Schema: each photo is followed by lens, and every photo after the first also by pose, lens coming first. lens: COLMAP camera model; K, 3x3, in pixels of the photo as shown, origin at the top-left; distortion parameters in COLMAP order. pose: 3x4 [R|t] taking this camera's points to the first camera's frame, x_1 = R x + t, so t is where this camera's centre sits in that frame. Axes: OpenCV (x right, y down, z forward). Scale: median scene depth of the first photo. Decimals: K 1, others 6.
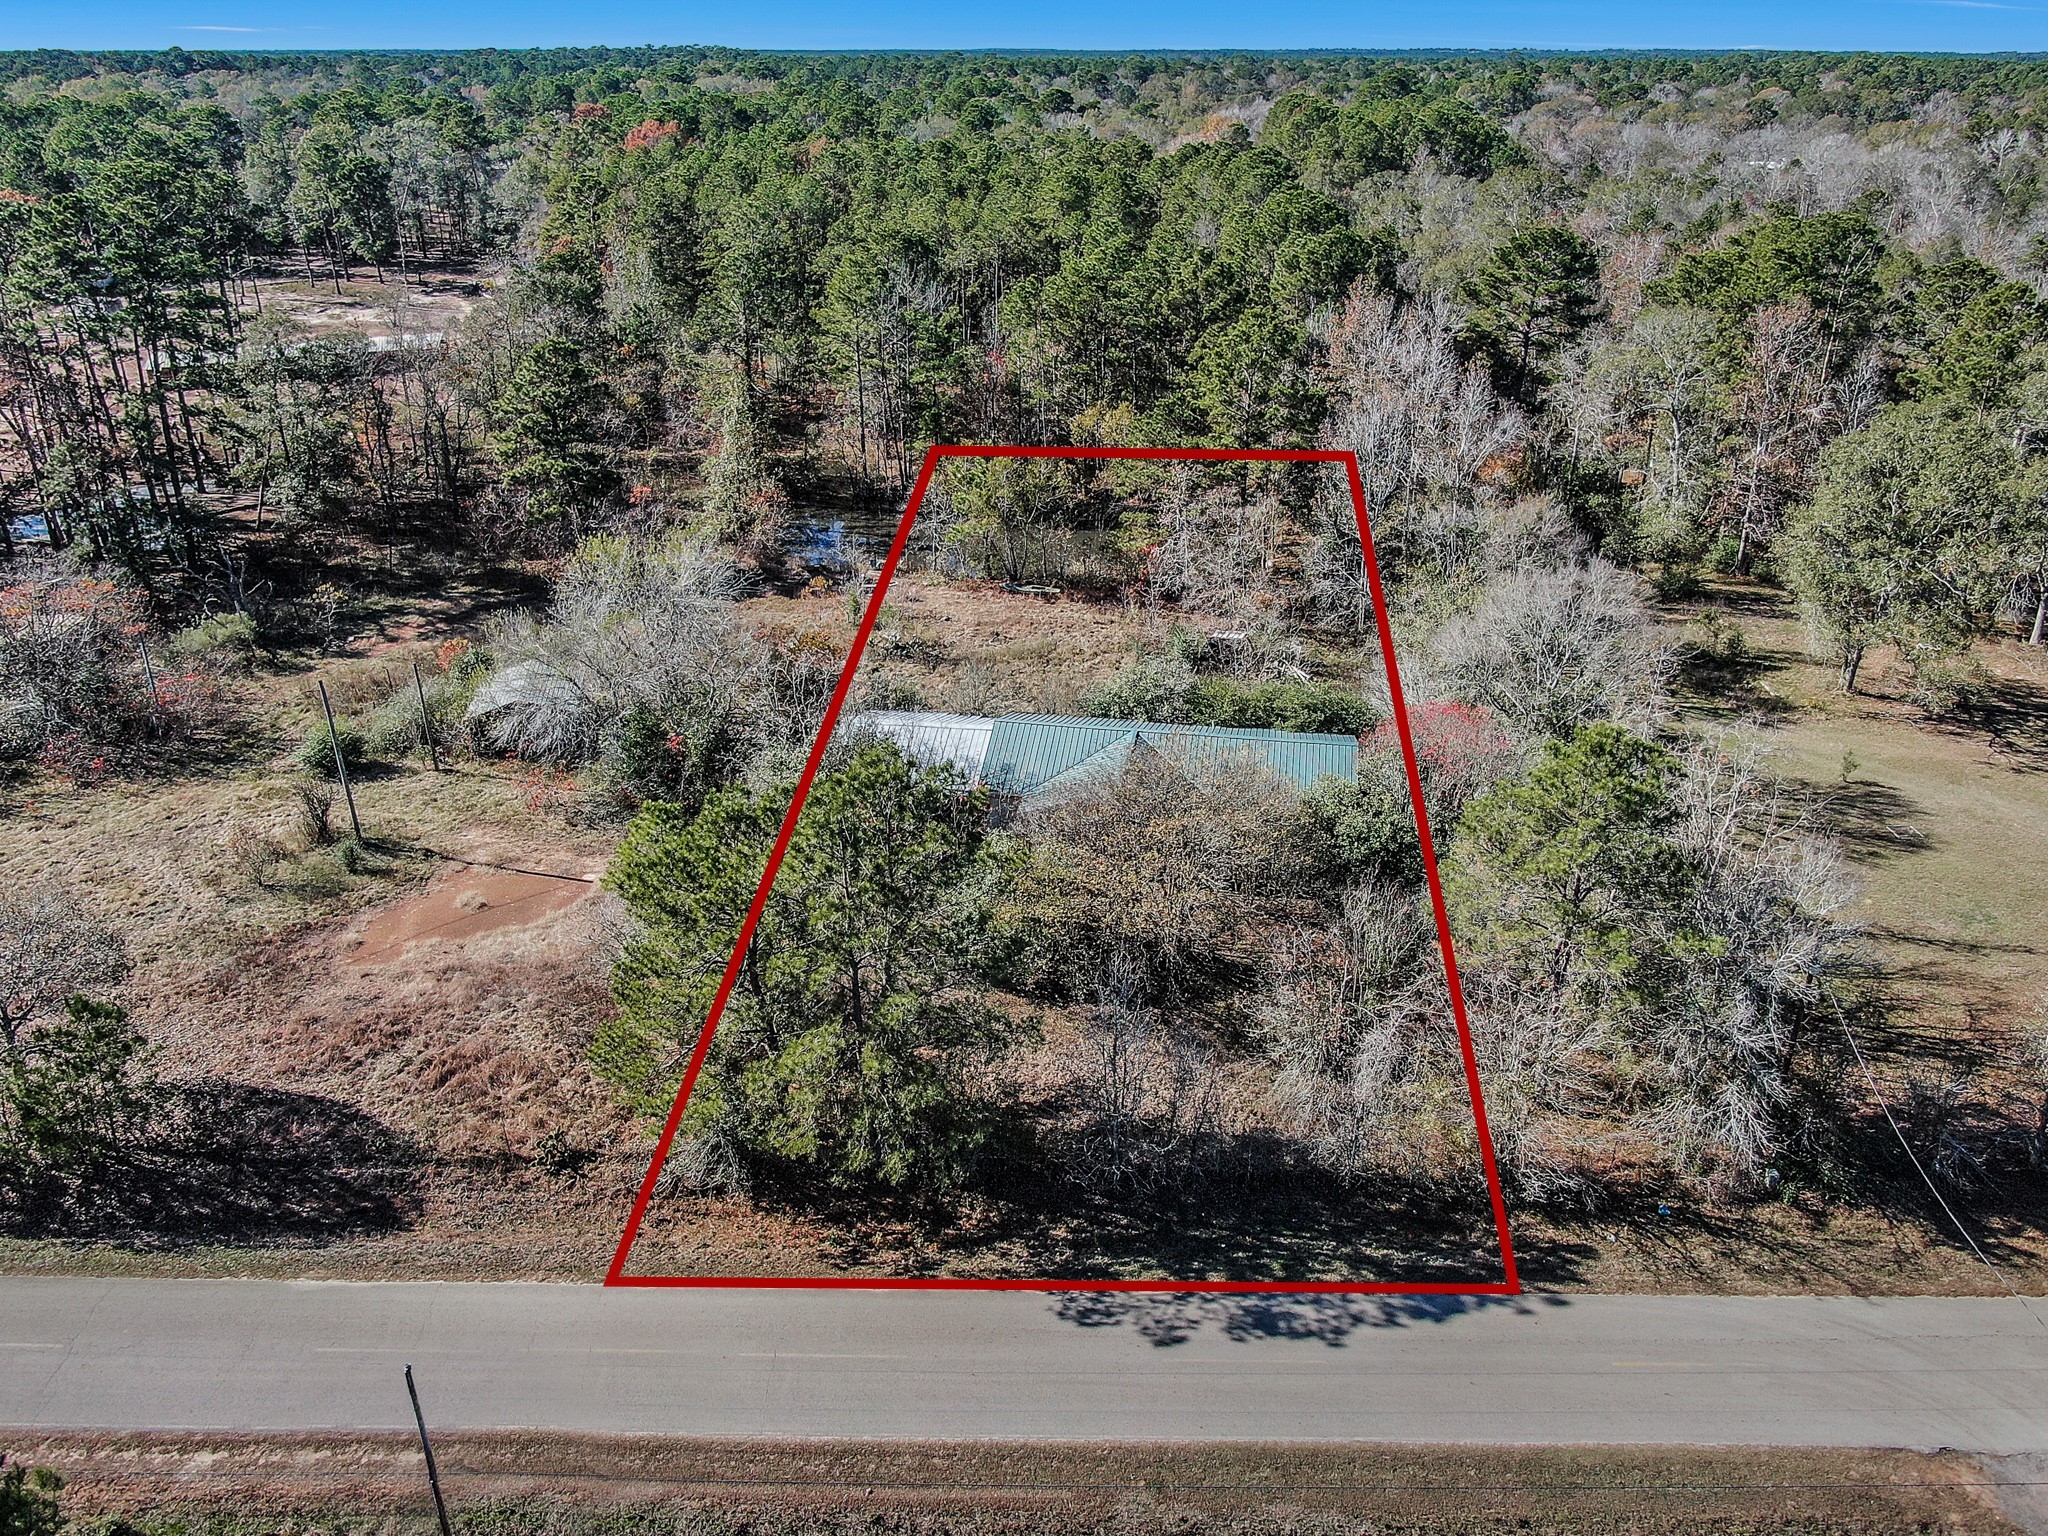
lens RADIAL K [[1468.4, 0, 1062.2], [0, 1468.4, 753.4], [0, 0, 1]] dist [-0.016304, 0.000321]
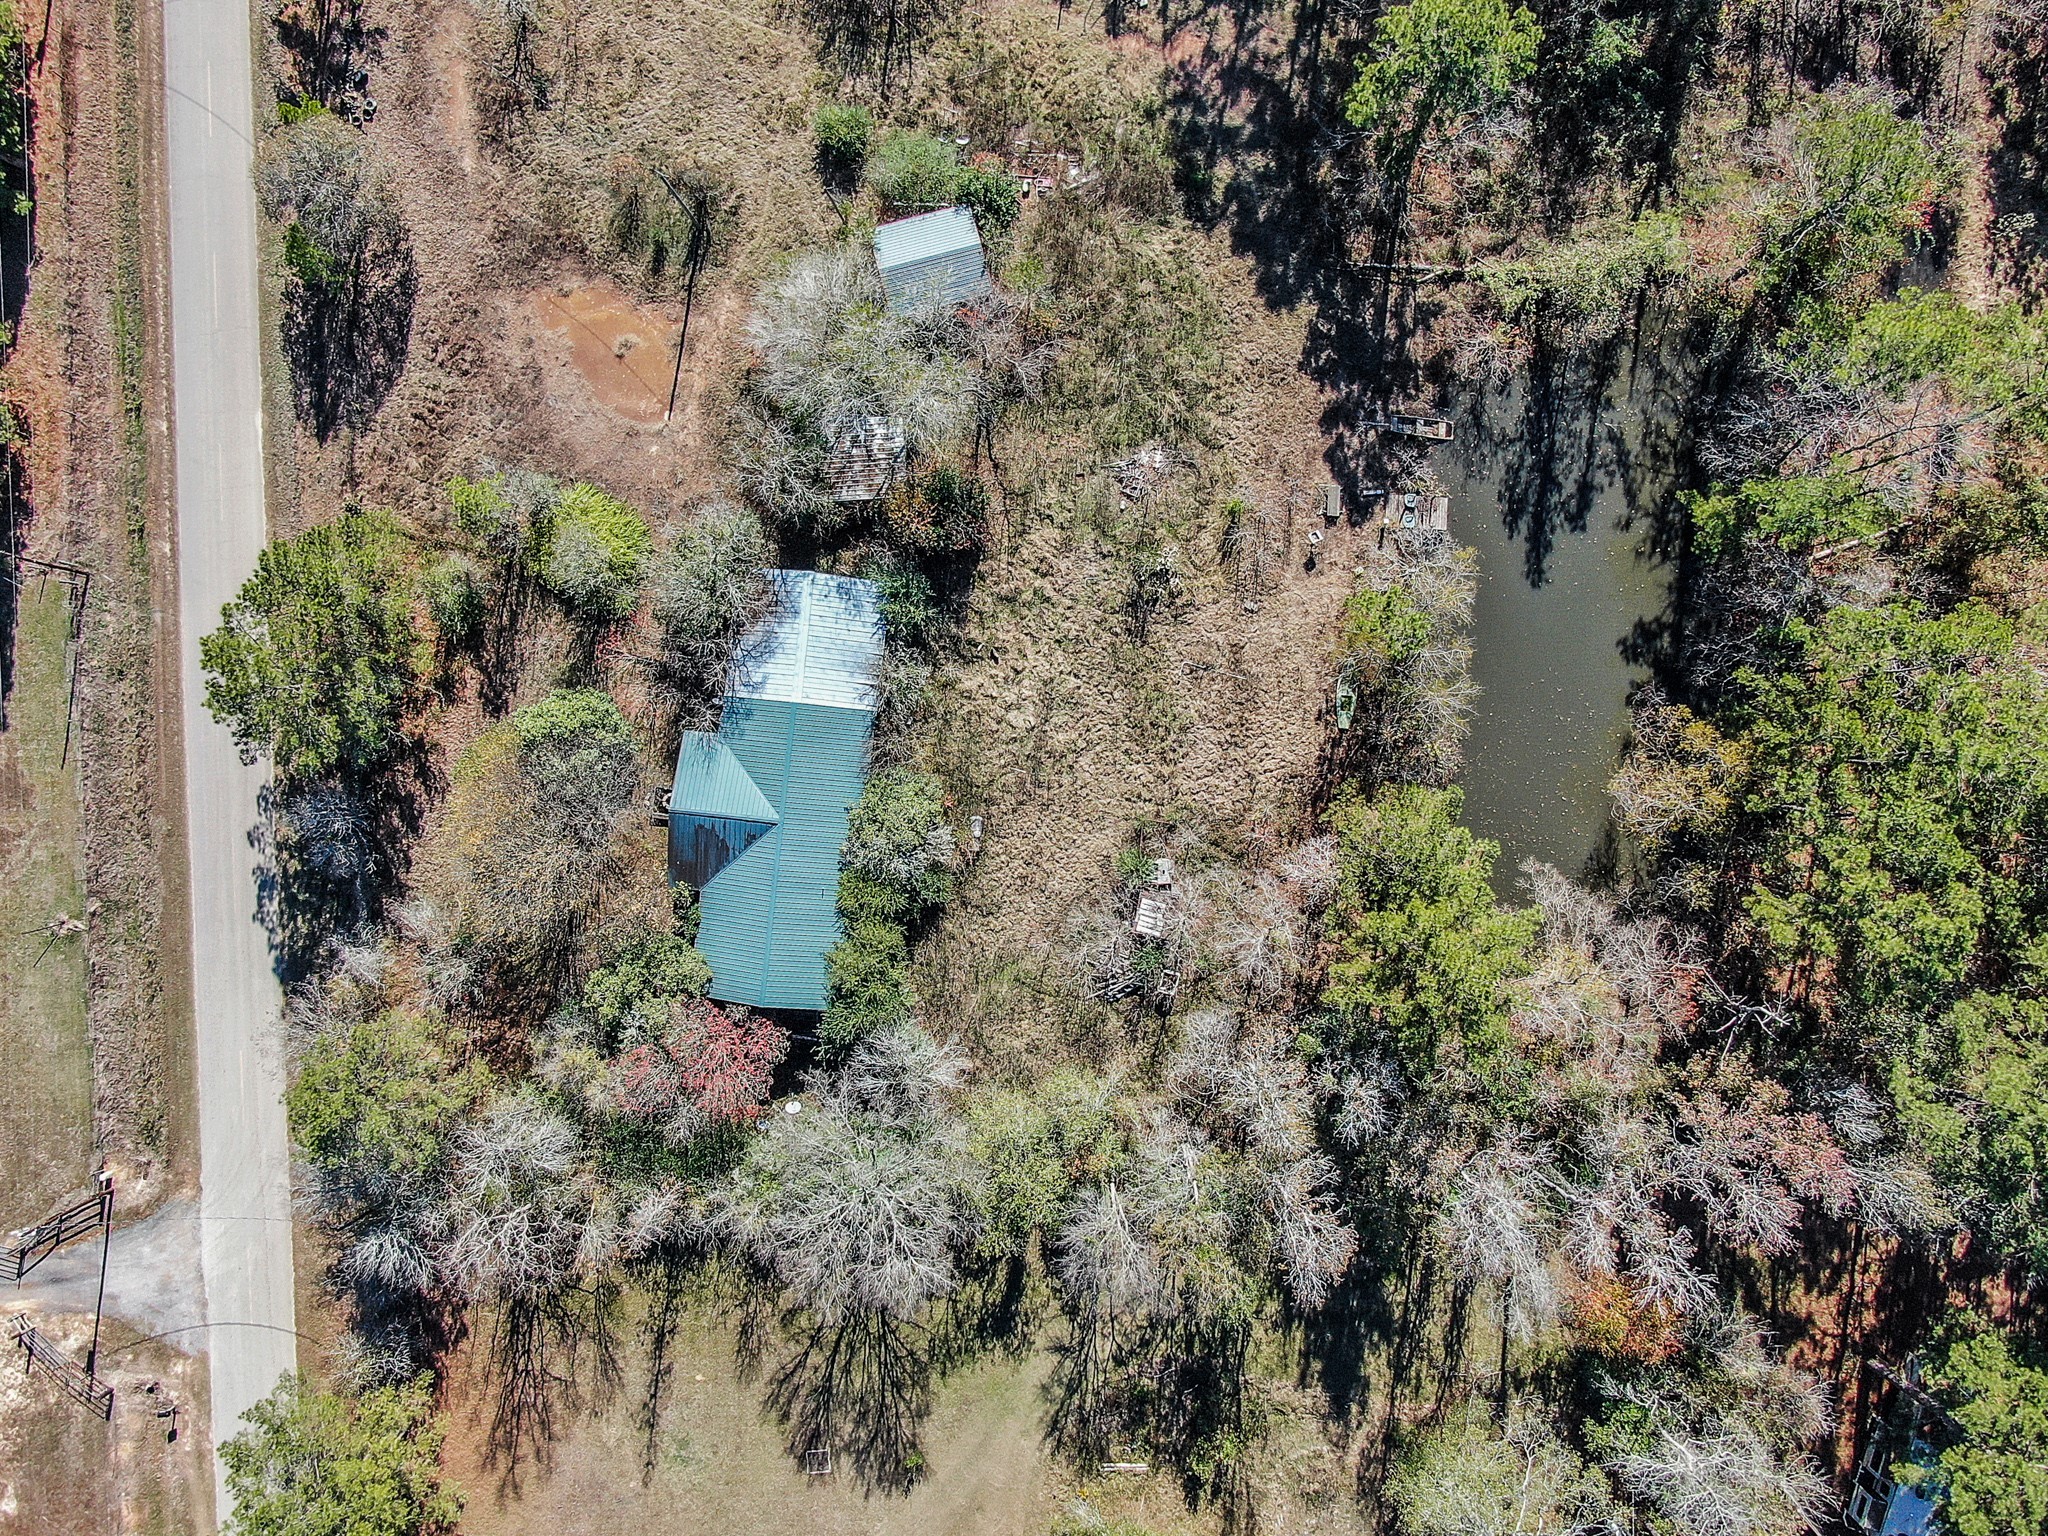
lens RADIAL K [[1468.4, 0, 1020.5], [0, 1468.4, 765.3], [0, 0, 1]] dist [-0.016304, 0.000321]
pose [[0.049076, 0.997640, -0.048020, 0.101391], [-0.407556, 0.063896, 0.910942, -1.619453], [0.911861, -0.025135, 0.409730, 0.947369]]
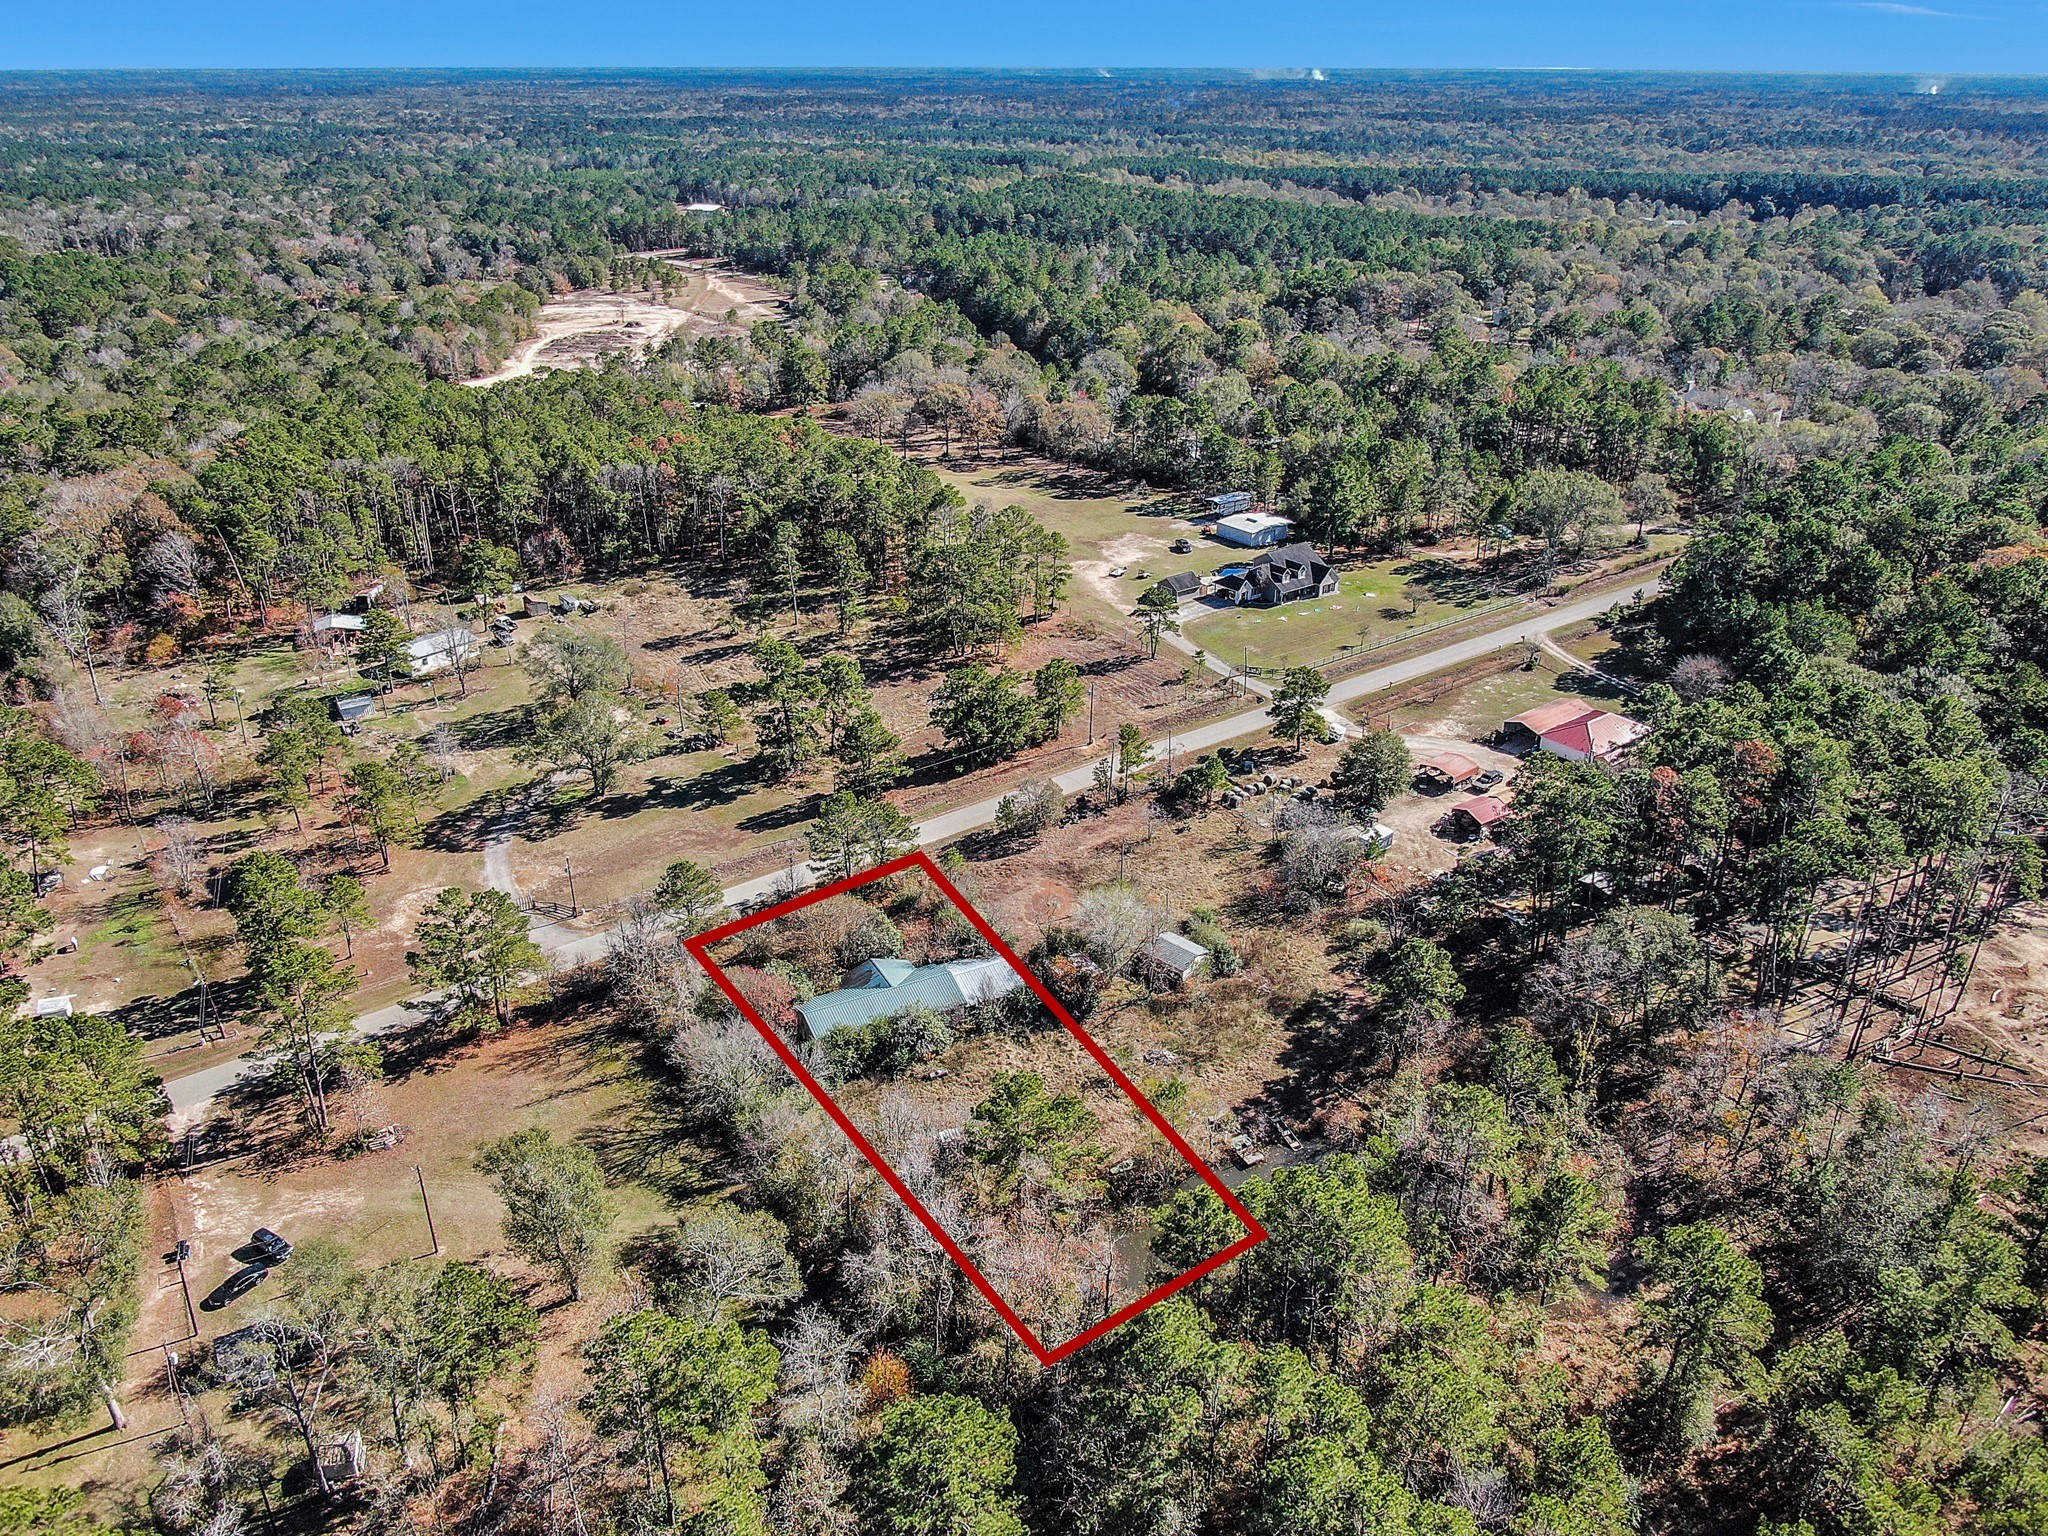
lens RADIAL K [[1468.4, 0, 1003.5], [0, 1468.4, 752.5], [0, 0, 1]] dist [-0.016304, 0.000321]
pose [[-0.809074, 0.240447, -0.536270, 1.450110], [-0.257072, 0.675765, 0.690837, -2.606991], [0.528502, 0.696798, -0.484931, 2.676671]]
